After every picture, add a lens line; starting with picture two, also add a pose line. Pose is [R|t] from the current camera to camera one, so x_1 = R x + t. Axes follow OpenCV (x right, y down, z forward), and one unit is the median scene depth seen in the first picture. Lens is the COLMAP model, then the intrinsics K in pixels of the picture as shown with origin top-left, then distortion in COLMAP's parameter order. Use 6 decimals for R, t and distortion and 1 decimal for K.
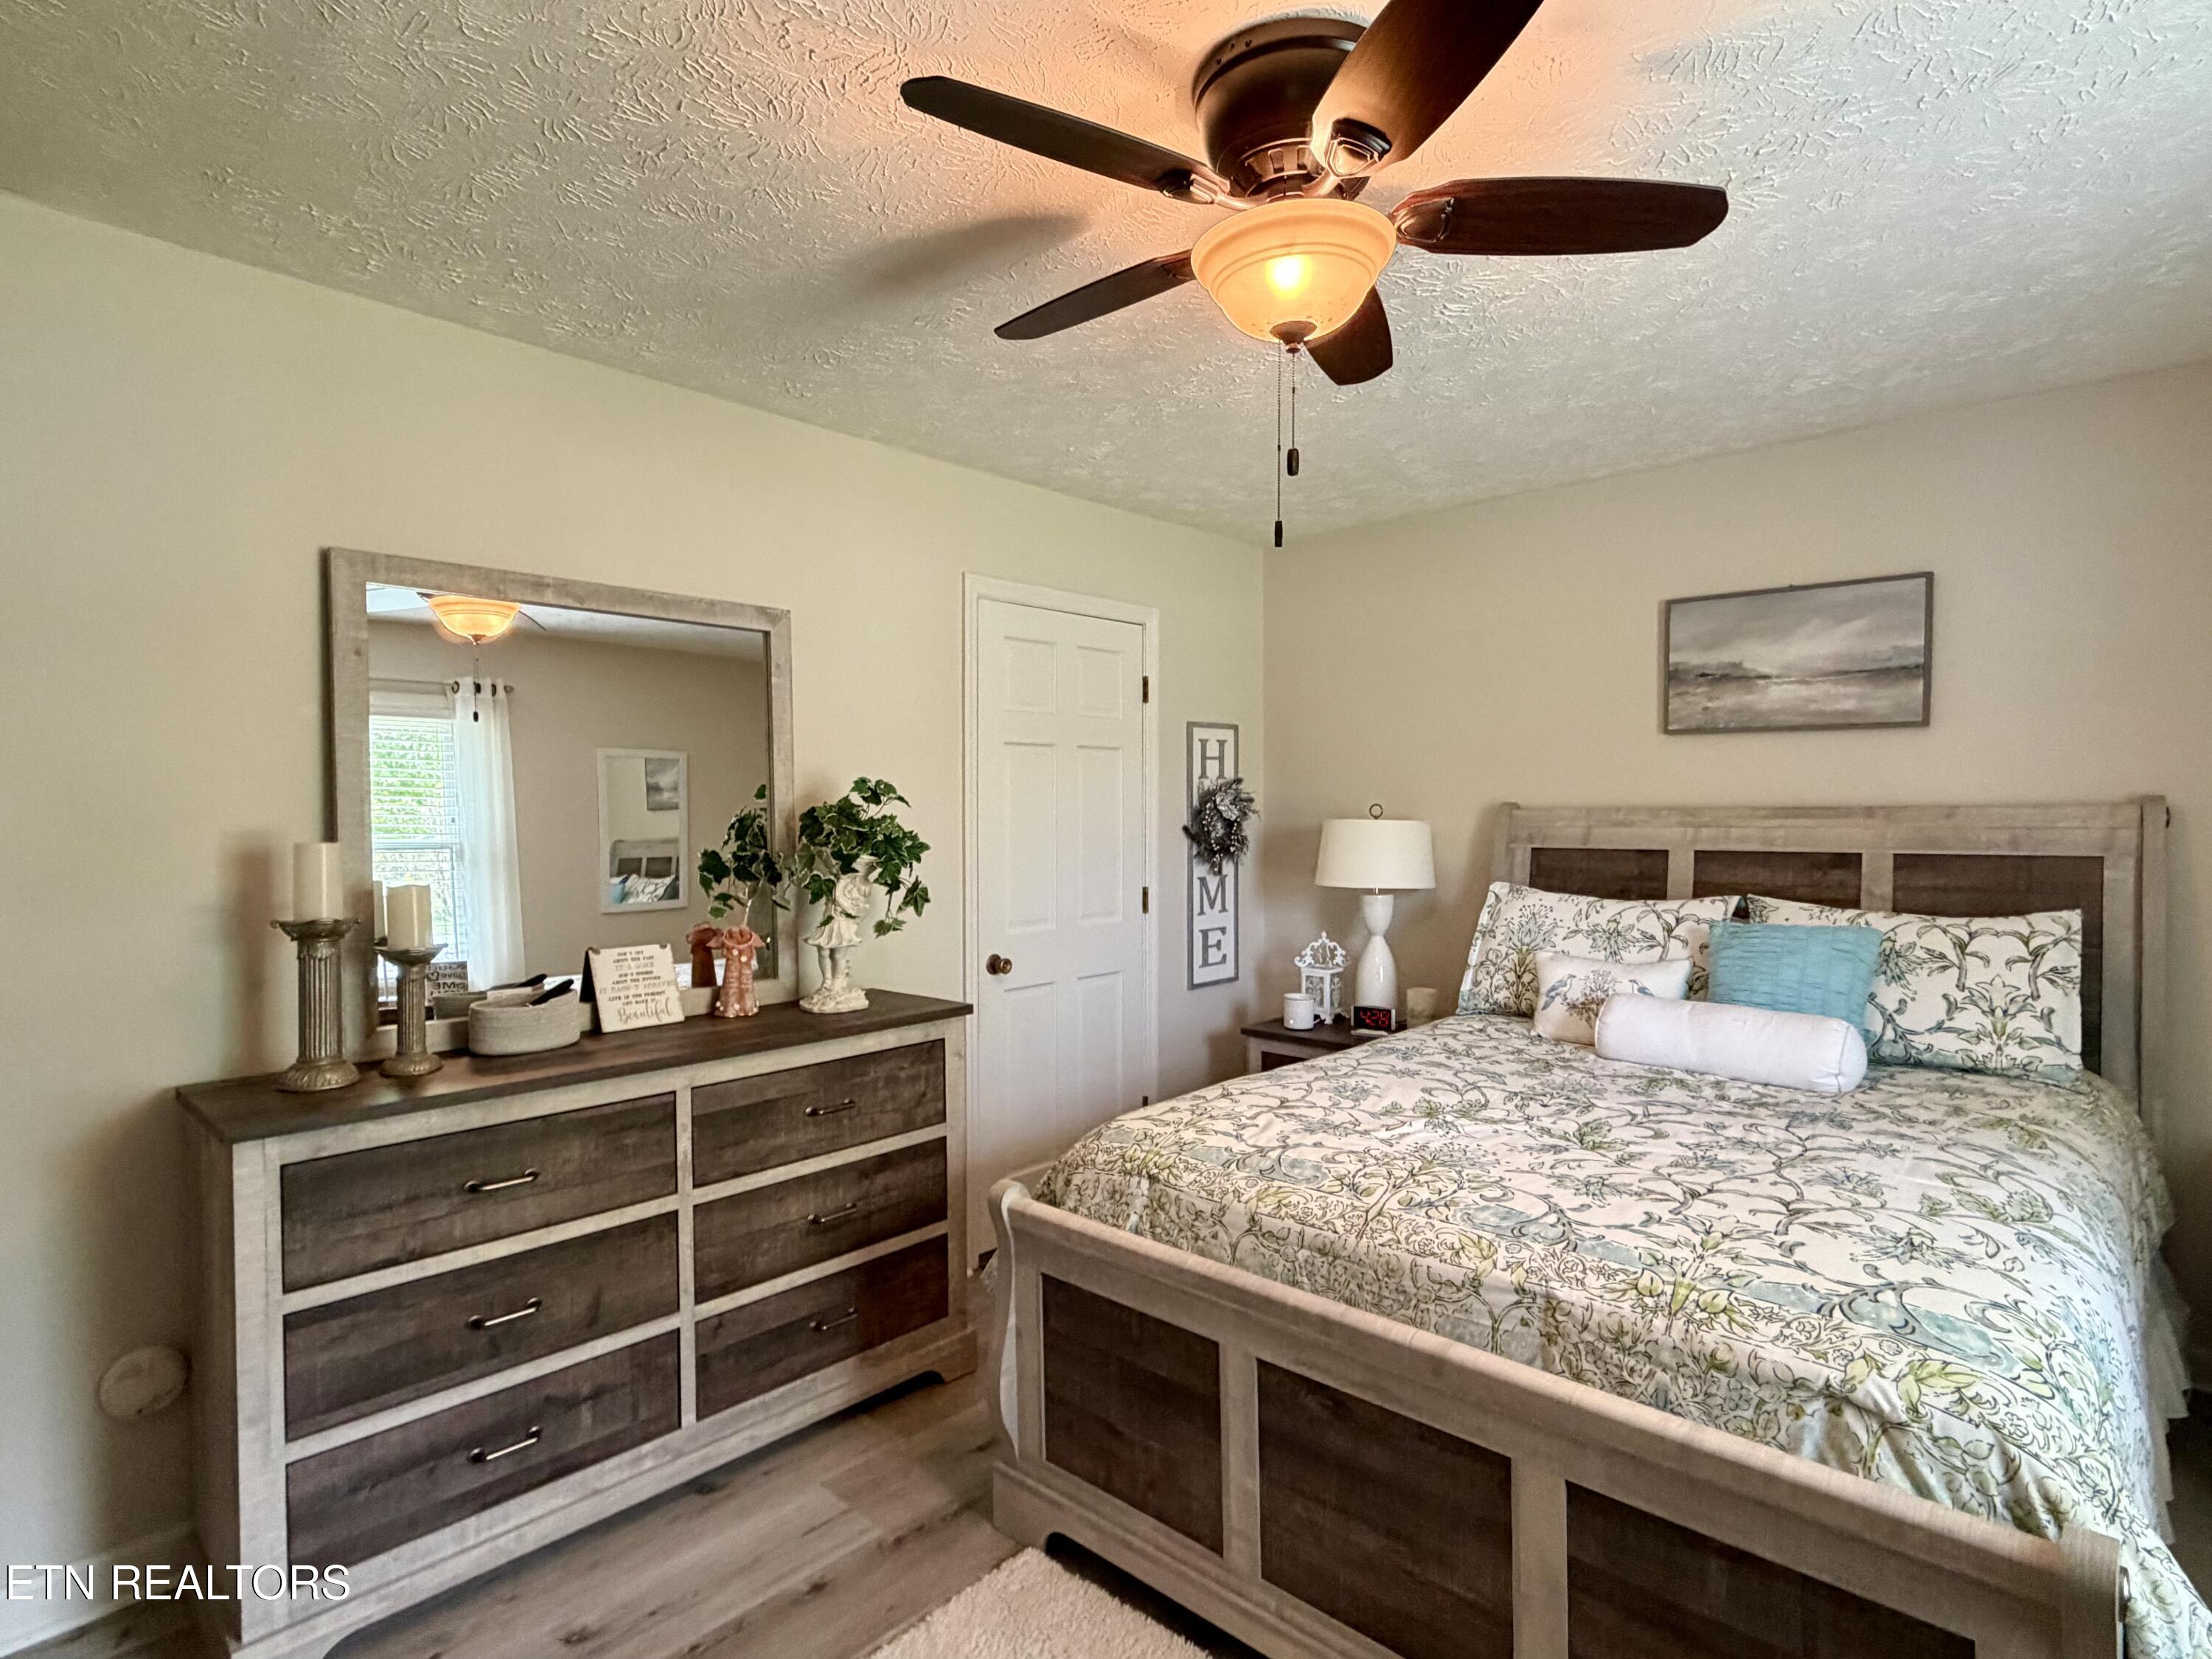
lens RADIAL K [[1157.0, 0, 1106.0], [0, 1157.0, 829.5], [0, 0, 1]] dist [-0.005809, -0.000213]
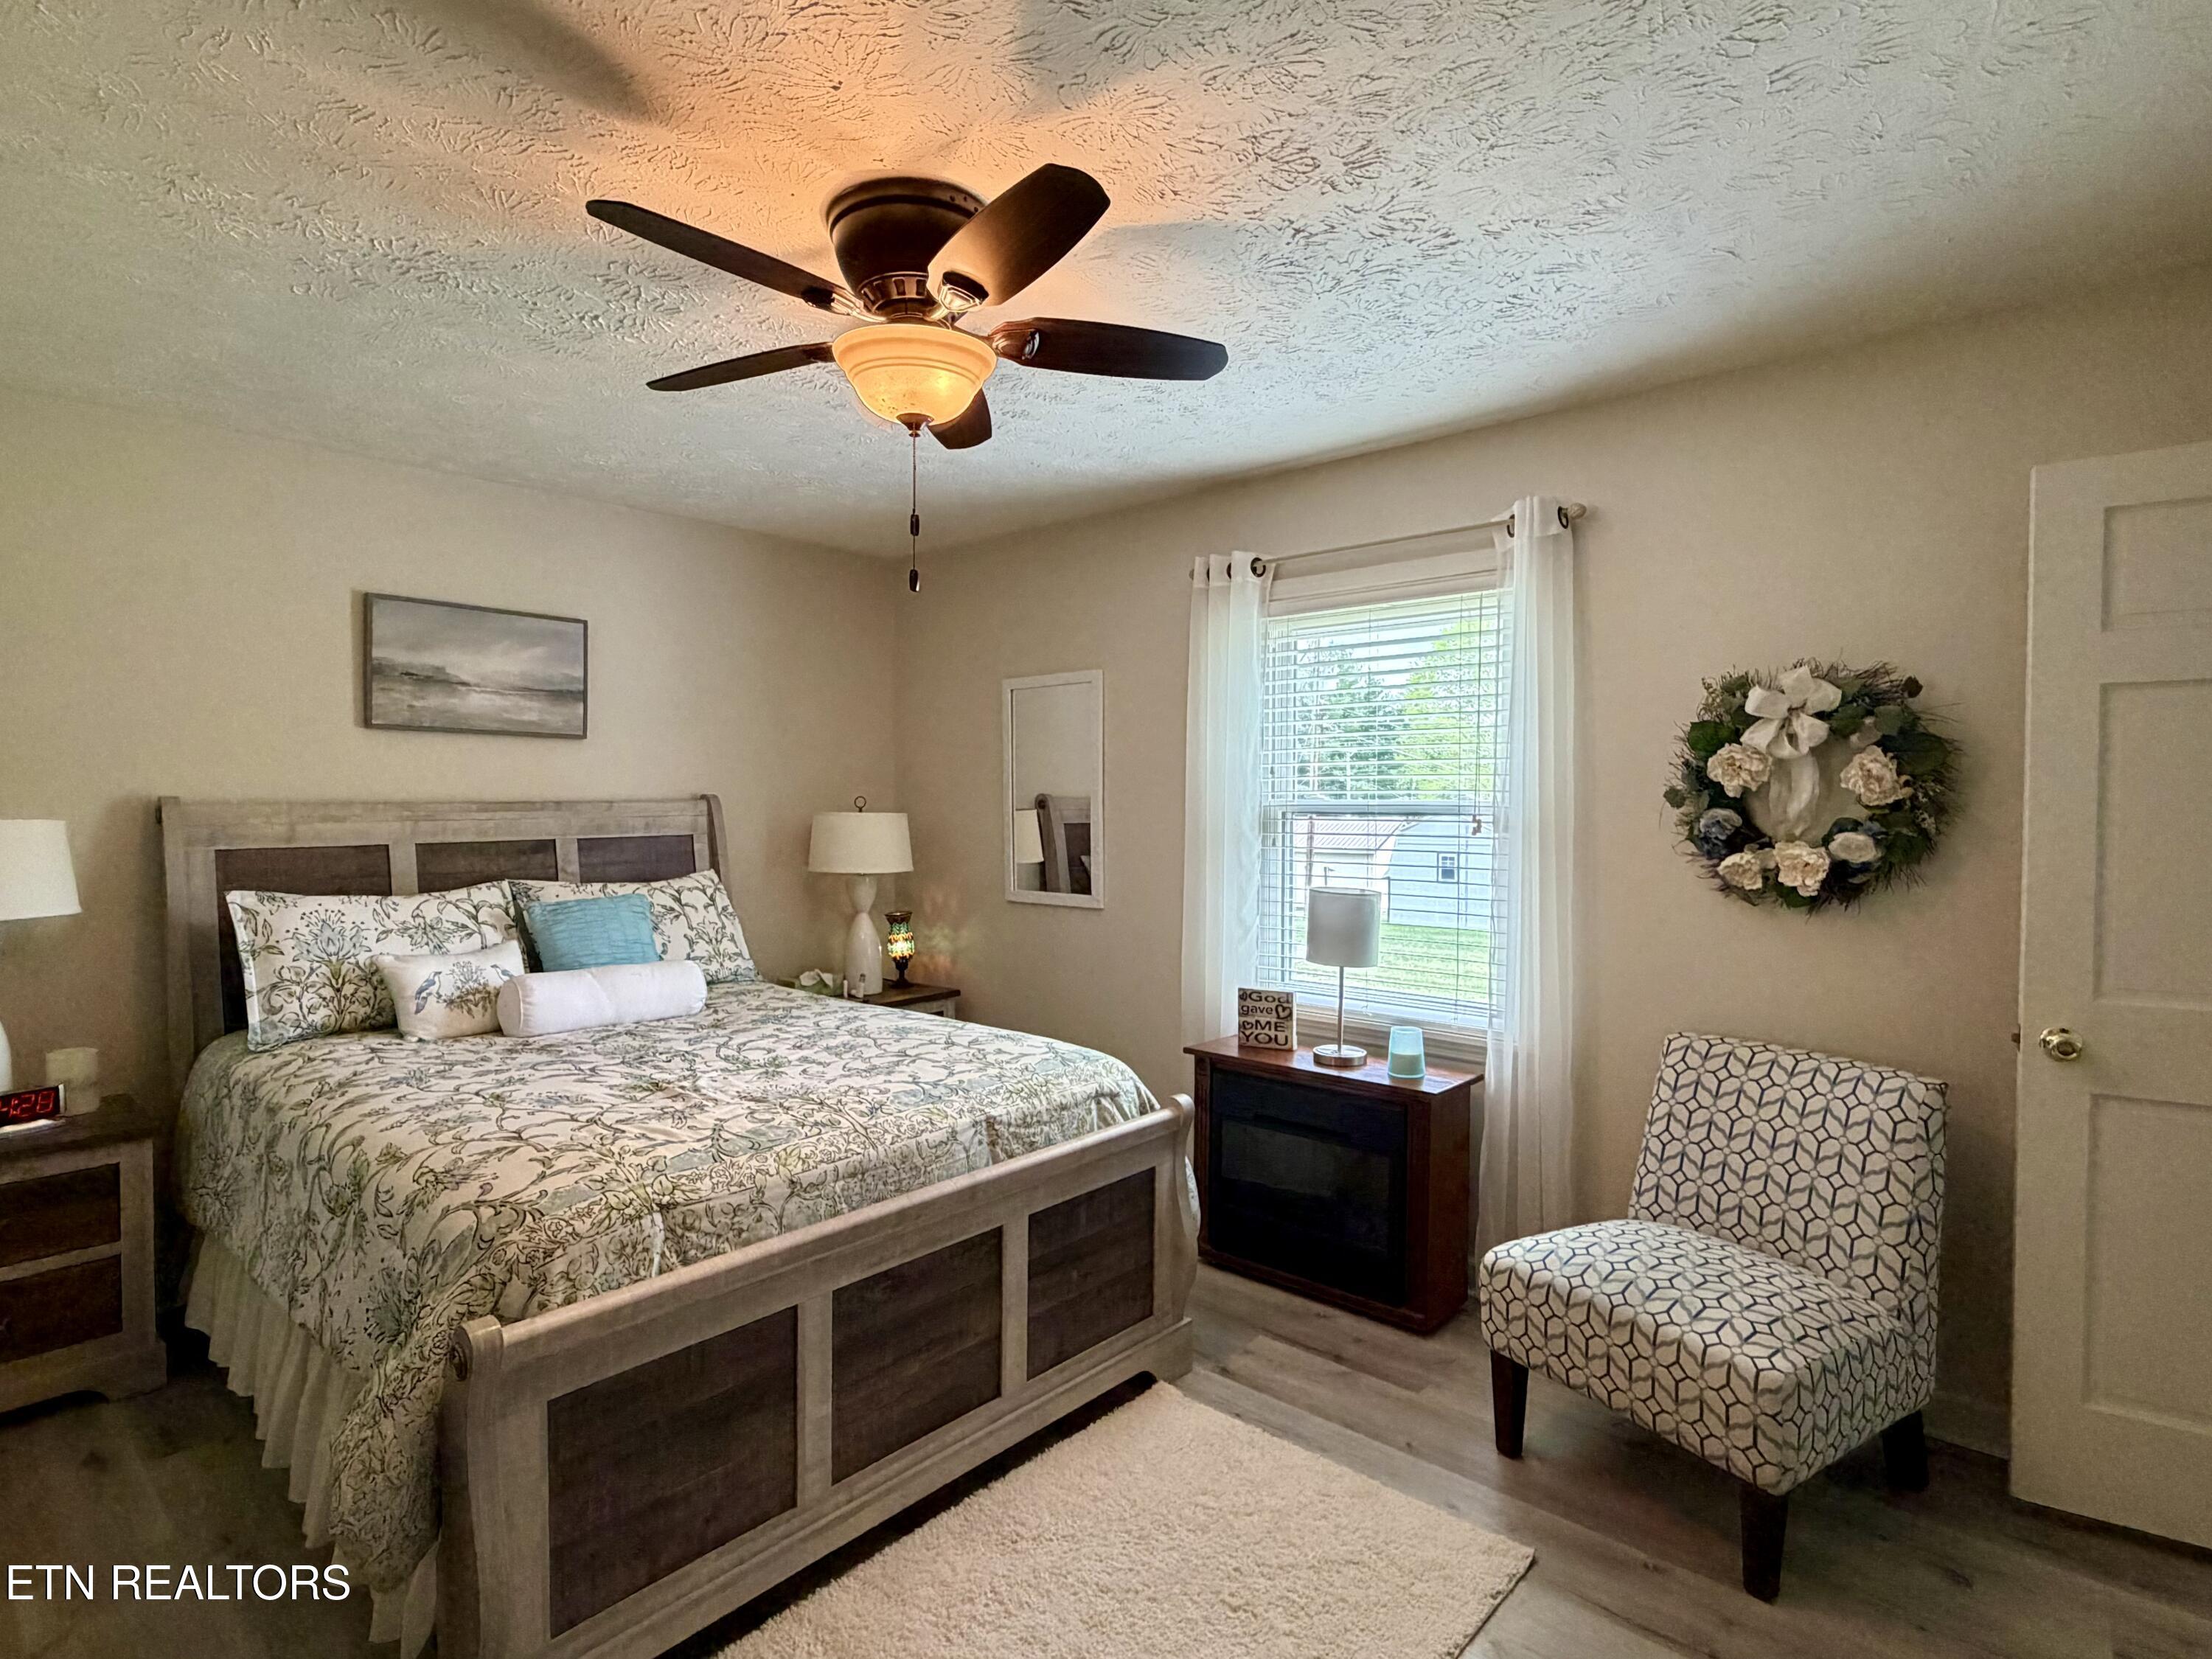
lens RADIAL K [[1157.0, 0, 1106.0], [0, 1157.0, 829.5], [0, 0, 1]] dist [-0.005809, -0.000213]
pose [[-0.044194, -0.023782, 0.998740, -0.613483], [0.019682, 0.999502, 0.024671, -0.008826], [-0.998829, 0.020747, -0.043704, 0.478430]]
